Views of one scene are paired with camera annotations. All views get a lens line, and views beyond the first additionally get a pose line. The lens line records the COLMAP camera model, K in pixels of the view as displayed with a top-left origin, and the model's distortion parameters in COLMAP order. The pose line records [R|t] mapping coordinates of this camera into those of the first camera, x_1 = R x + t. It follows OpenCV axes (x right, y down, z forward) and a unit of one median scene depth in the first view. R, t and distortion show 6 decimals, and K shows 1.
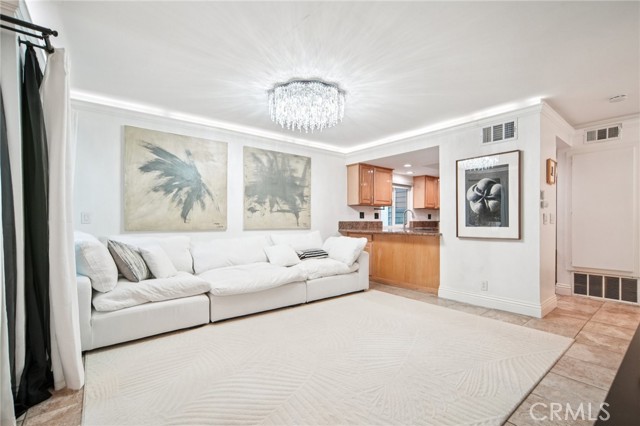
lens RADIAL K [[289.0, 0, 319.3], [0, 289.0, 219.5], [0, 0, 1]] dist [0.001882, 0.000508]
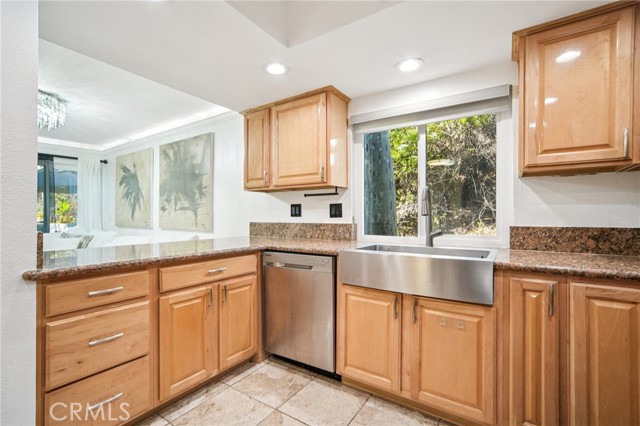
lens RADIAL K [[289.0, 0, 319.3], [0, 289.0, 219.5], [0, 0, 1]] dist [0.001882, 0.000508]
pose [[0.296700, 0.005233, -0.954956, 0.778987], [0.000012, 0.999985, 0.005483, -0.002157], [0.954971, -0.001638, 0.296696, 1.102511]]
